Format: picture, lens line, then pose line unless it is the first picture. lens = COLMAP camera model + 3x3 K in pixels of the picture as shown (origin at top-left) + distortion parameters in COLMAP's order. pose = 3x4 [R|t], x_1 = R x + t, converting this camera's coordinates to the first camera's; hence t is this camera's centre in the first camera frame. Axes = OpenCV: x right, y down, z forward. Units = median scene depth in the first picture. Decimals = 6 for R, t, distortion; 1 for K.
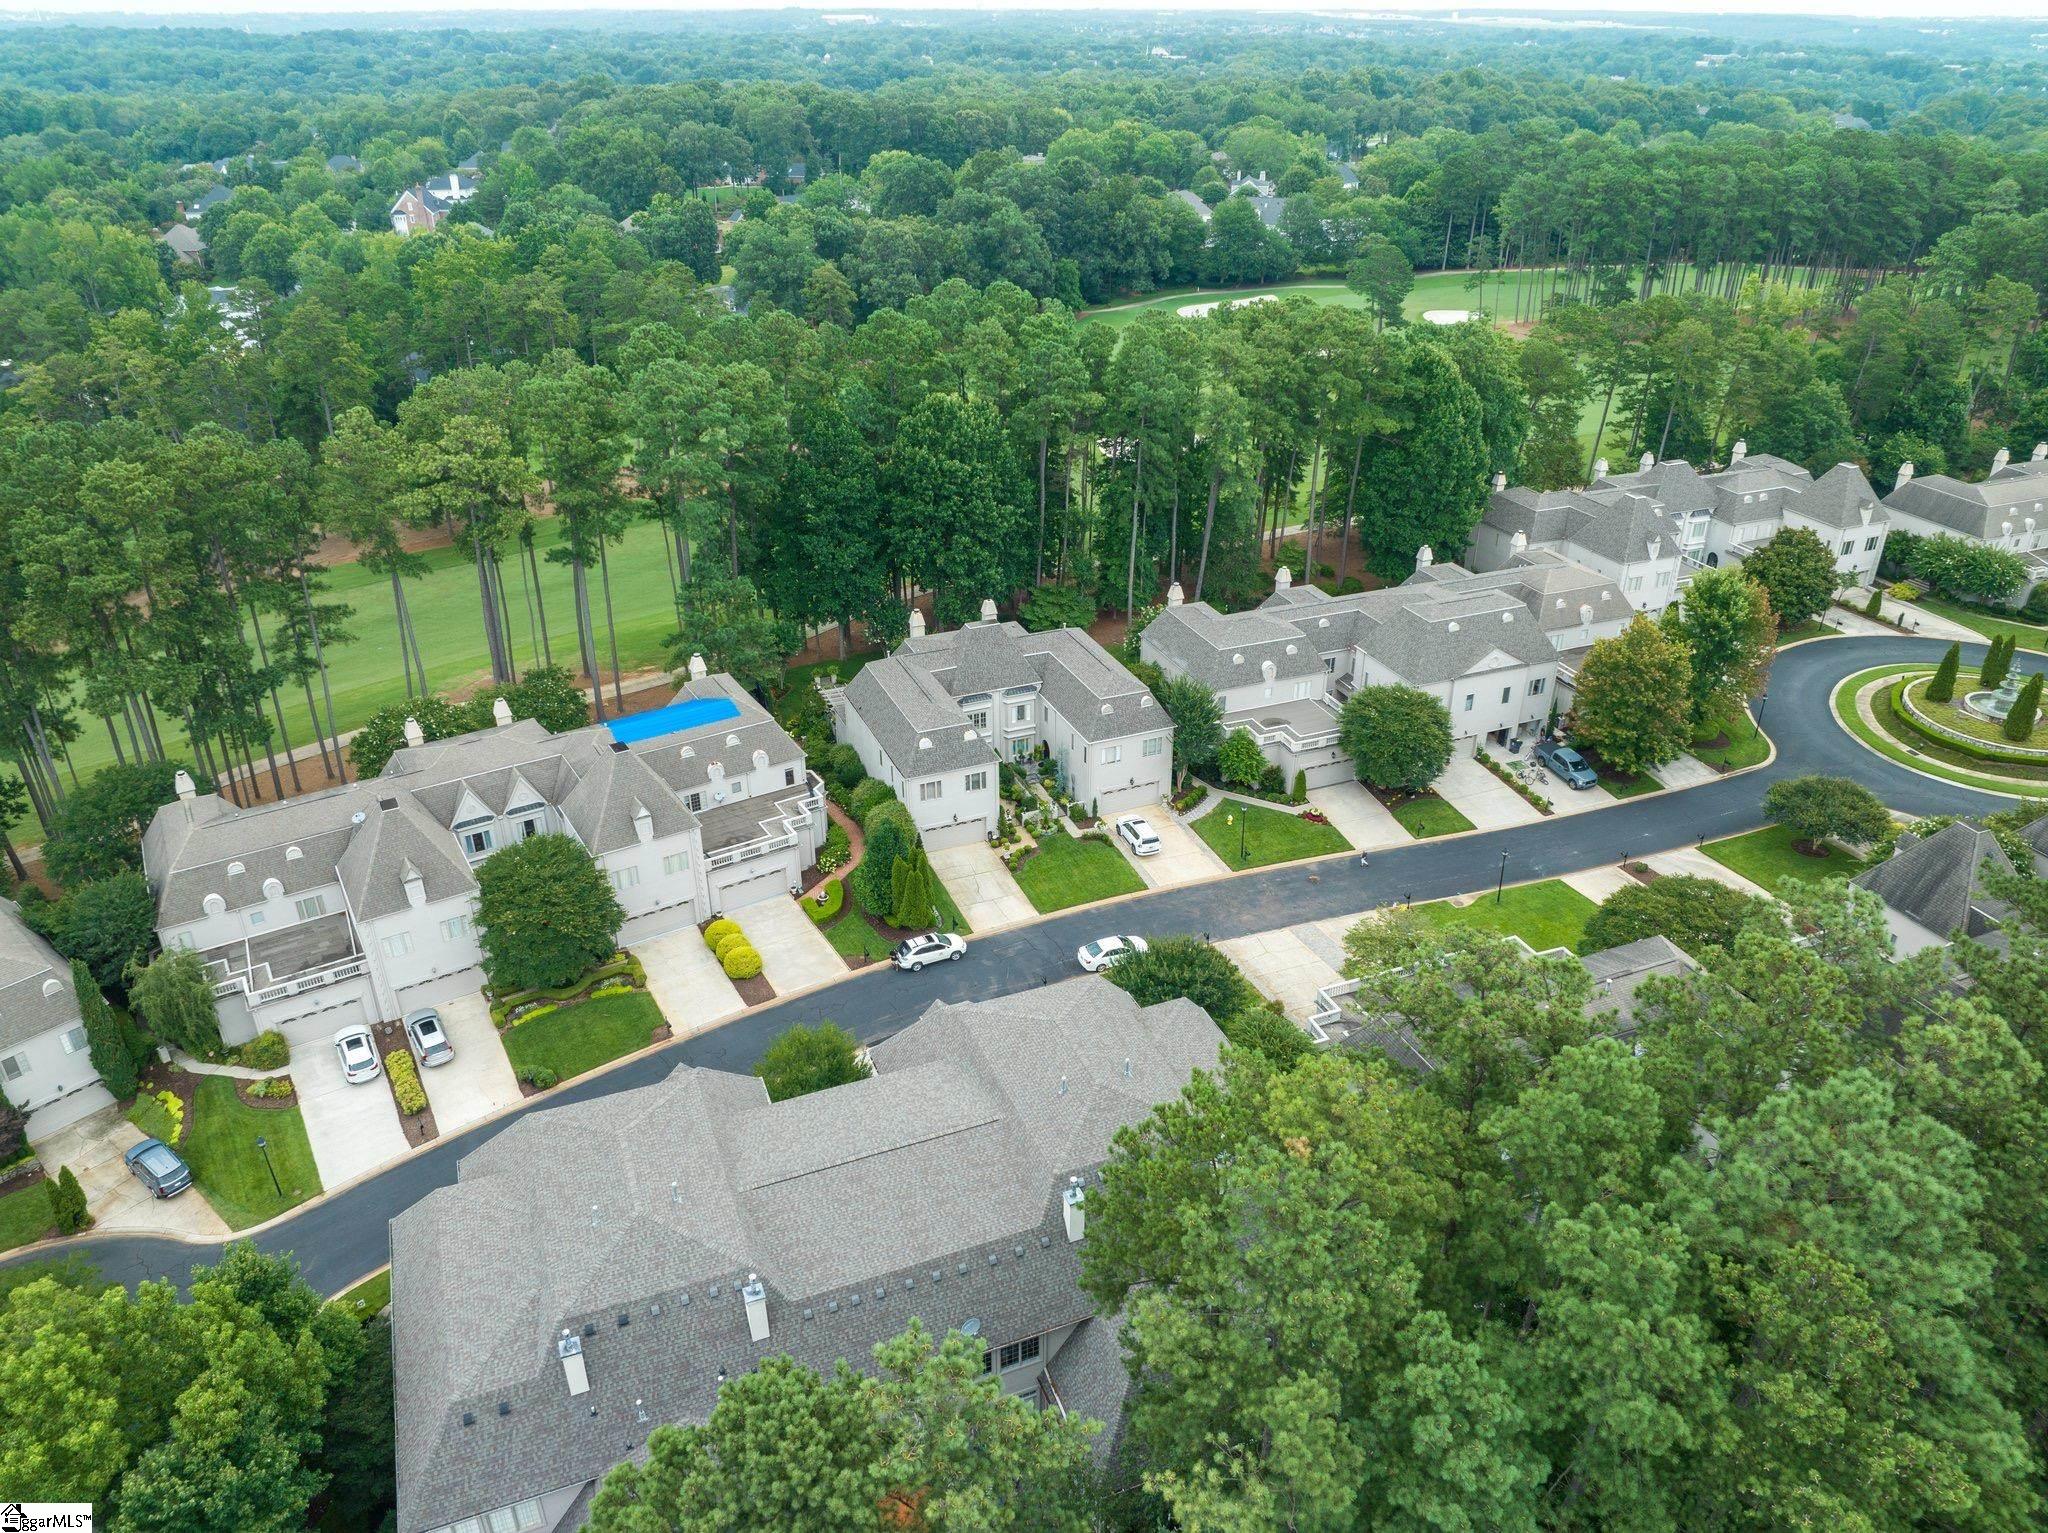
lens RADIAL K [[1467.4, 0, 1039.5], [0, 1467.4, 773.3], [0, 0, 1]] dist [-0.042584, 0.000995]
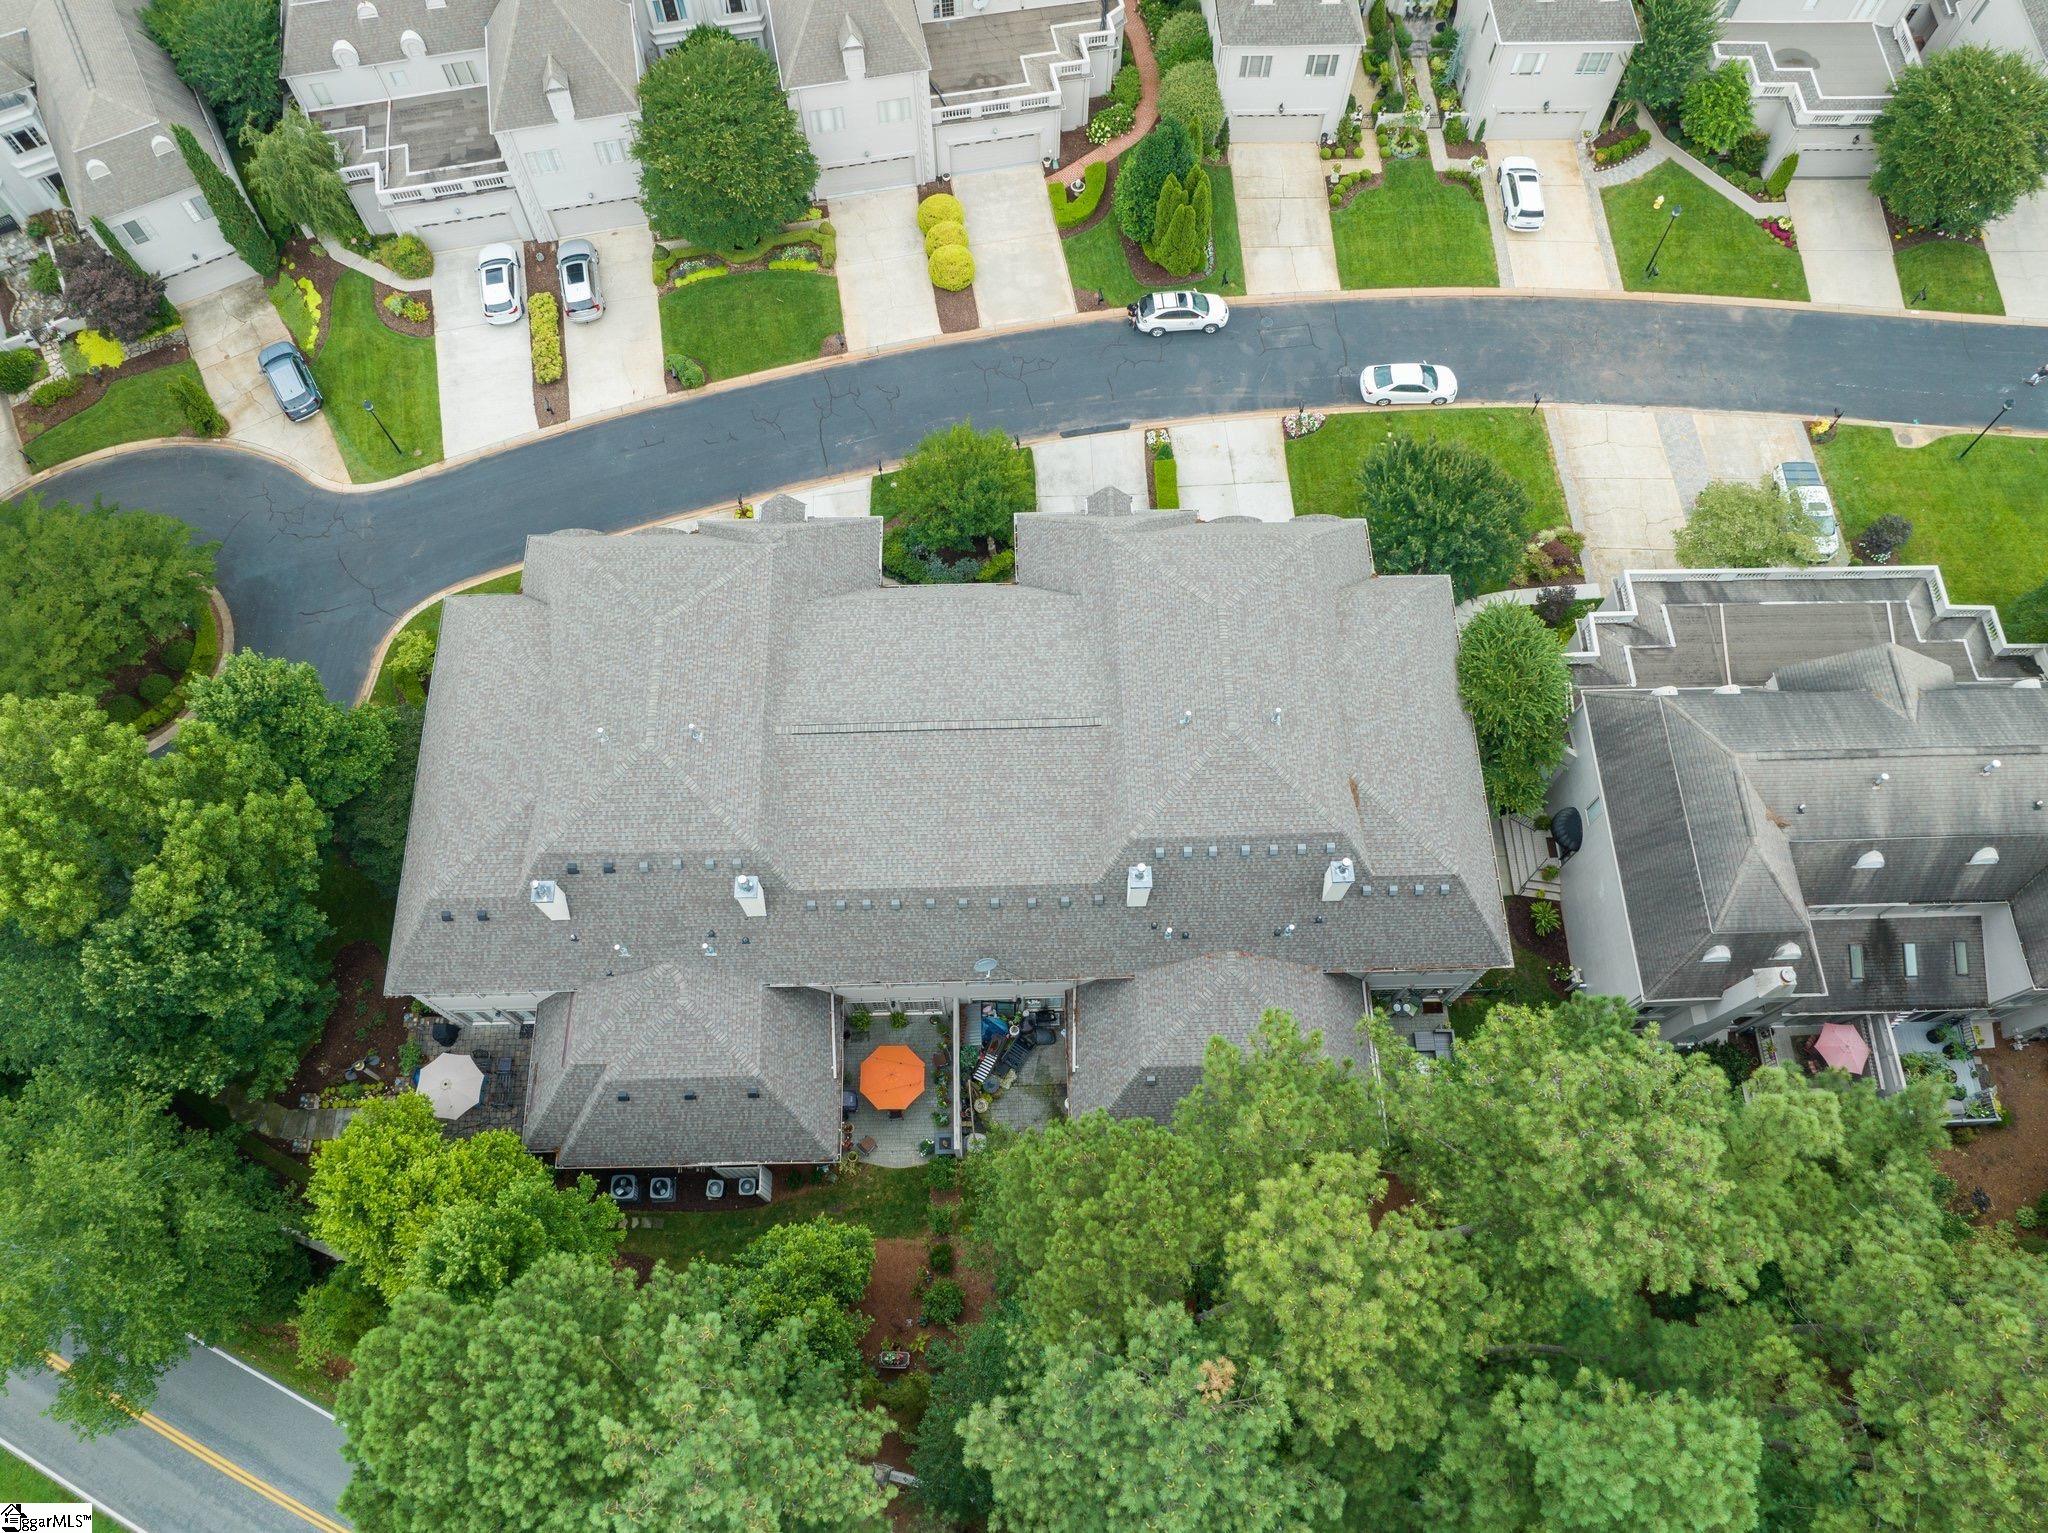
lens RADIAL K [[1446.7, 0, 1015.2], [0, 1446.7, 795.8], [0, 0, 1]] dist [-0.039703, 0.000407]
pose [[0.932626, 0.332625, -0.139890, 0.032867], [-0.171357, 0.749421, 0.639534, -0.147614], [0.317561, -0.572476, 0.755928, 0.225609]]
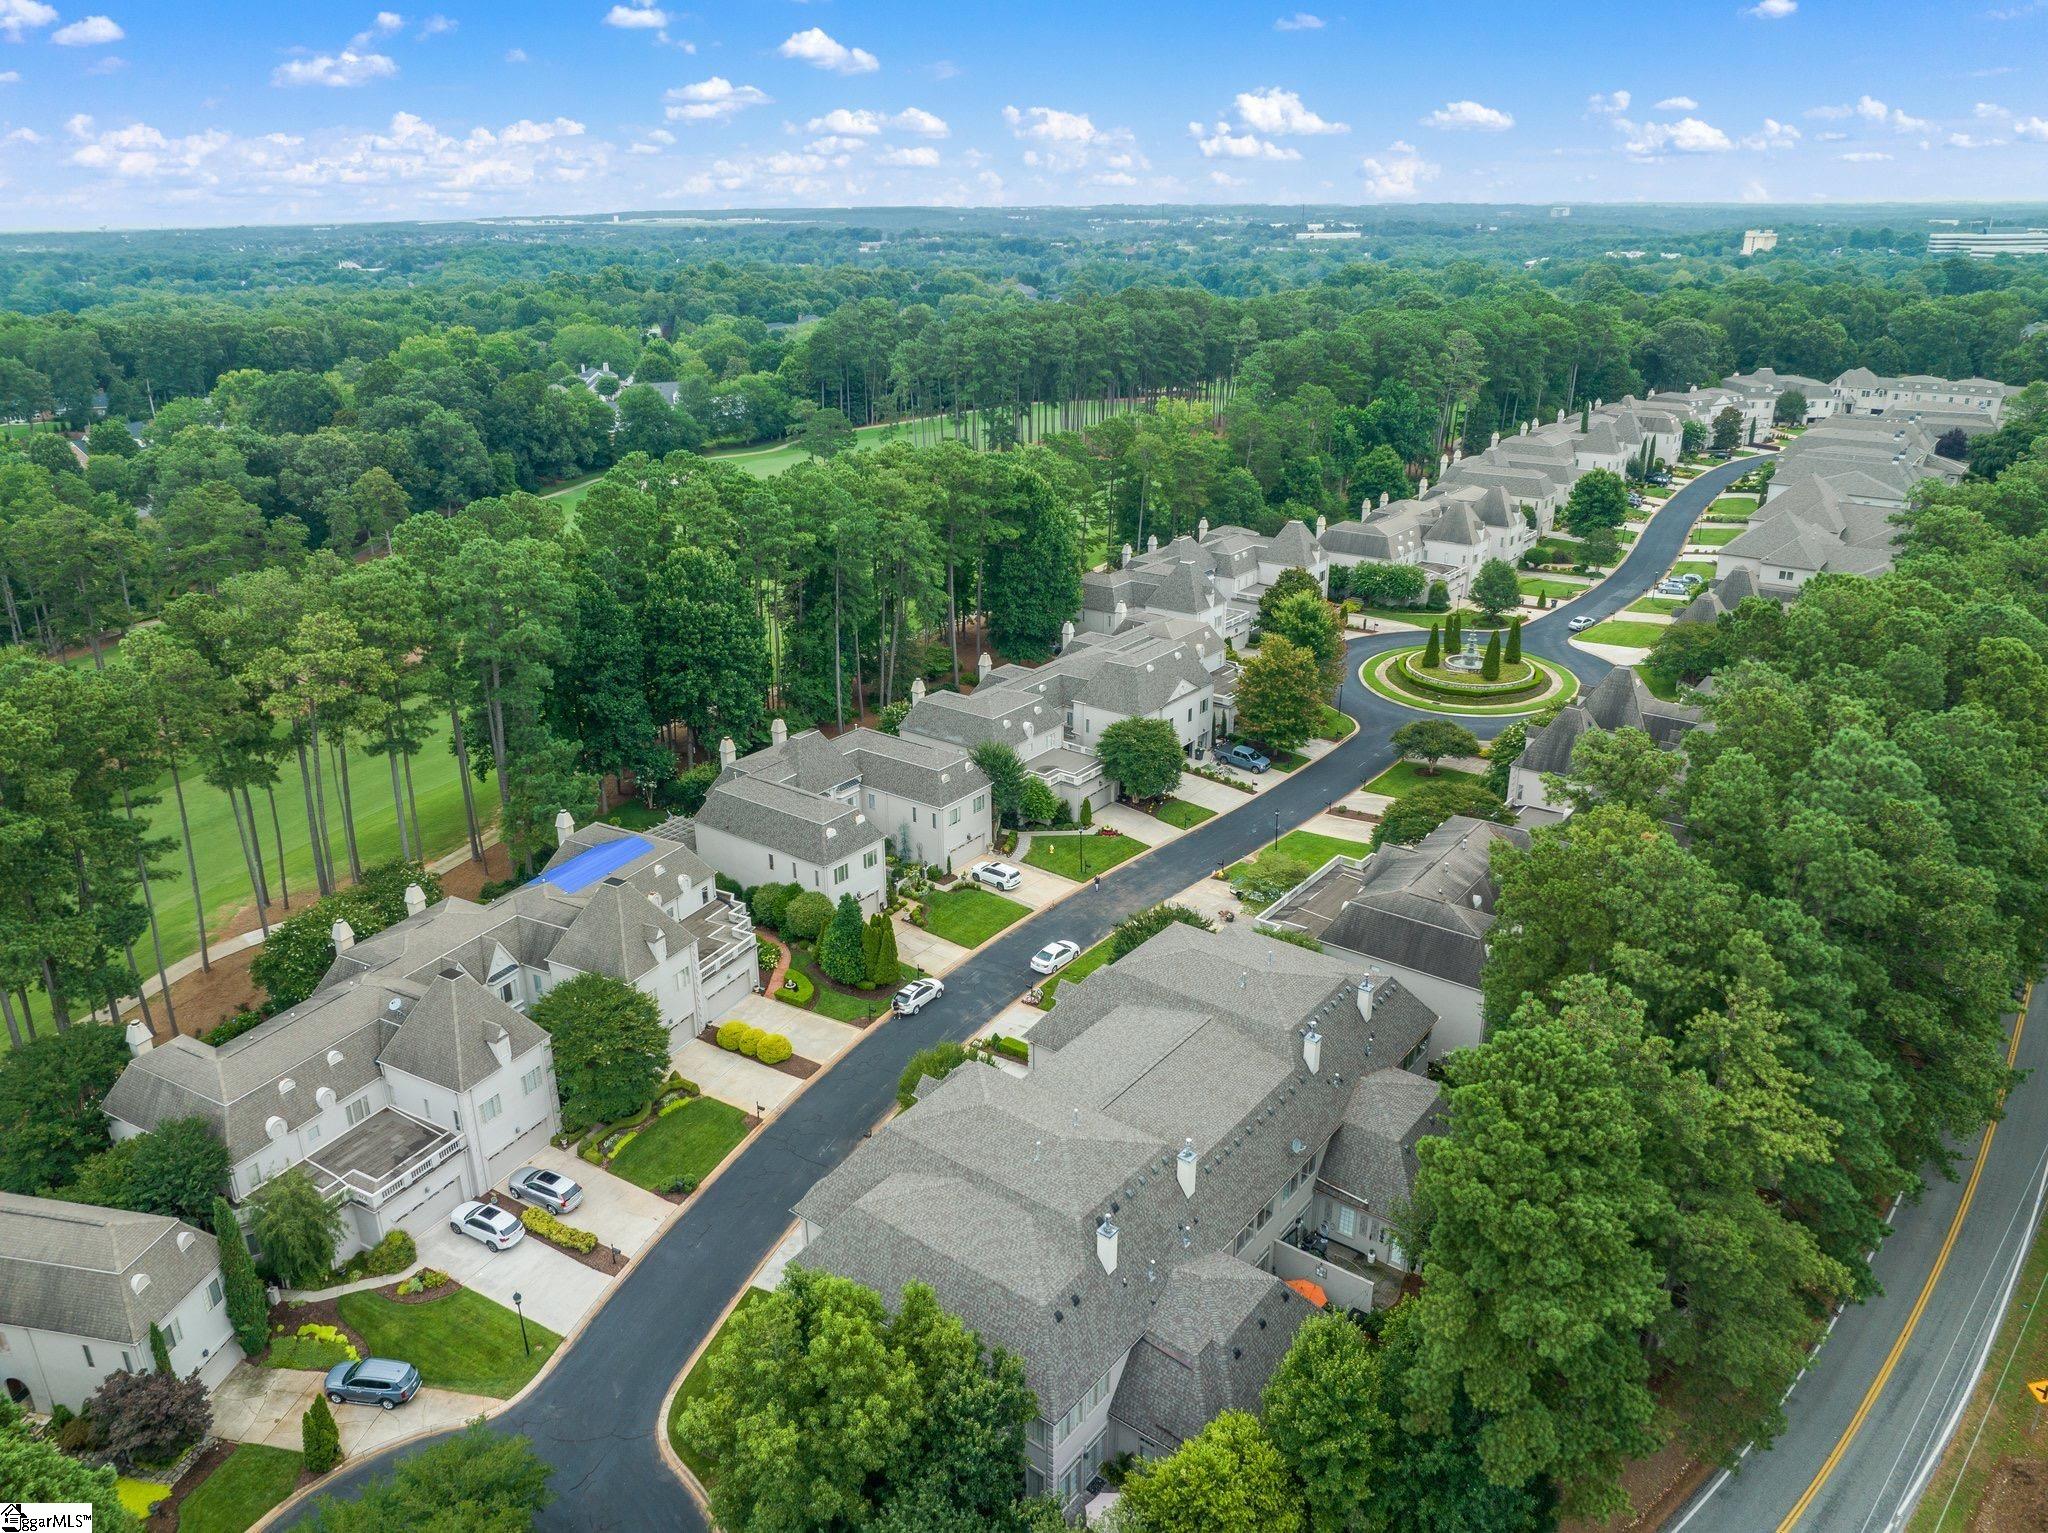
lens RADIAL K [[1467.4, 0, 1039.5], [0, 1467.4, 773.3], [0, 0, 1]] dist [-0.042584, 0.000995]
pose [[0.861199, -0.196827, 0.468609, -0.452969], [0.250913, 0.966435, -0.055197, 0.037372], [-0.442016, 0.165116, 0.881679, -0.070762]]
